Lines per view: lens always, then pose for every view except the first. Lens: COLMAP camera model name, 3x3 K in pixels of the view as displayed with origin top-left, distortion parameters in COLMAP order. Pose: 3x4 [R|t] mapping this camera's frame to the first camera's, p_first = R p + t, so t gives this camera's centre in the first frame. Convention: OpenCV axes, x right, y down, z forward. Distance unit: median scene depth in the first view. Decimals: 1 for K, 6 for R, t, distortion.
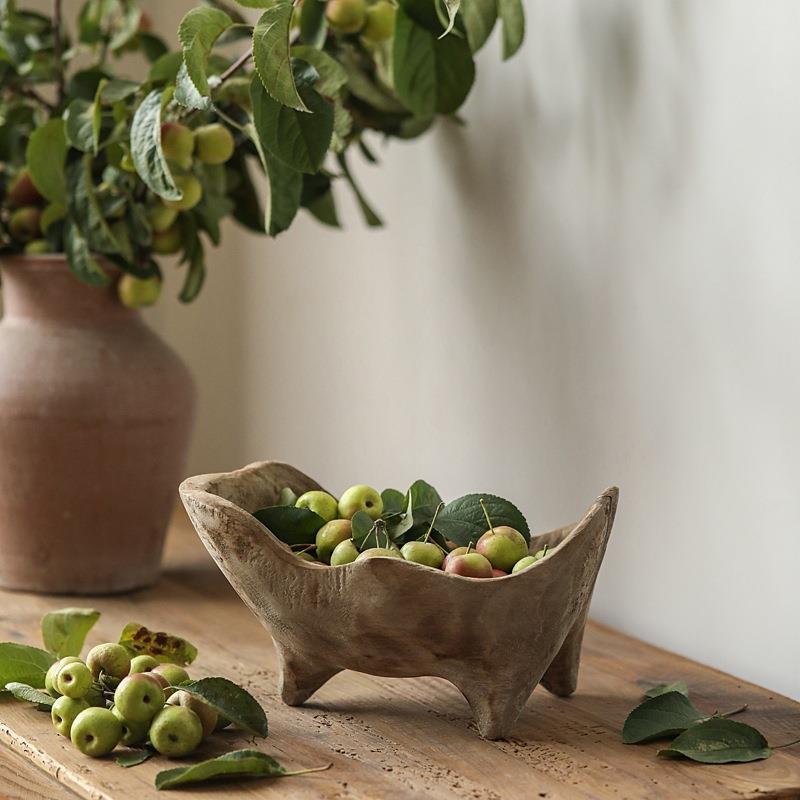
lens RADIAL K [[3670.3, 0, 400.7], [0, 3670.3, 399.8], [0, 0, 1]] dist [-0.100598, 0.000000]
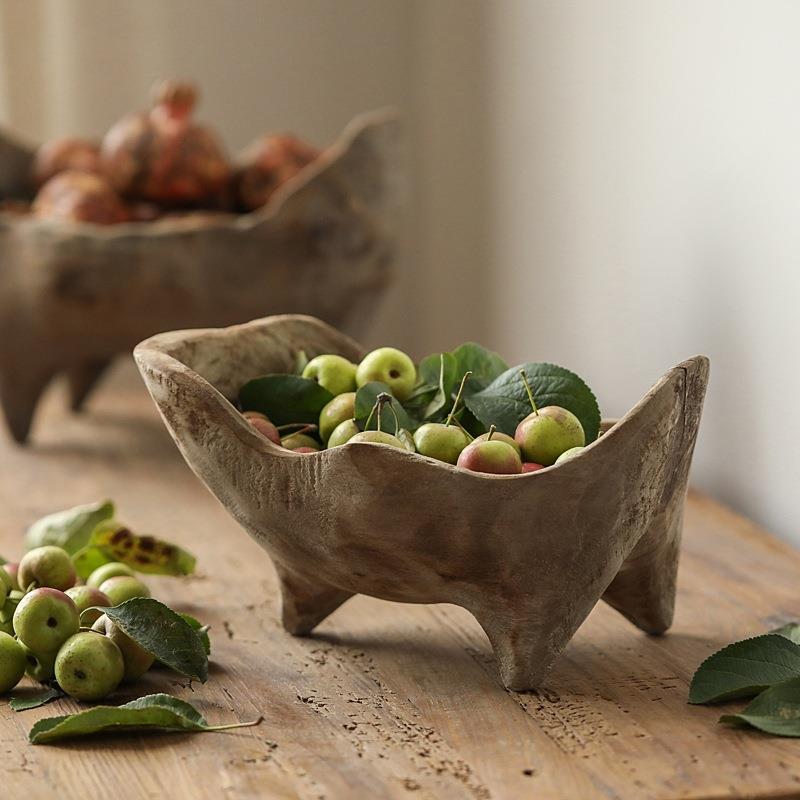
lens RADIAL K [[3670.3, 0, 398.8], [0, 3670.3, 400.7], [0, 0, 1]] dist [-0.100598, 0.000000]
pose [[0.980397, 0.021008, -0.195909, 0.146446], [-0.015670, 0.999464, 0.028759, 0.012647], [0.196409, -0.025126, 0.980200, 0.267042]]
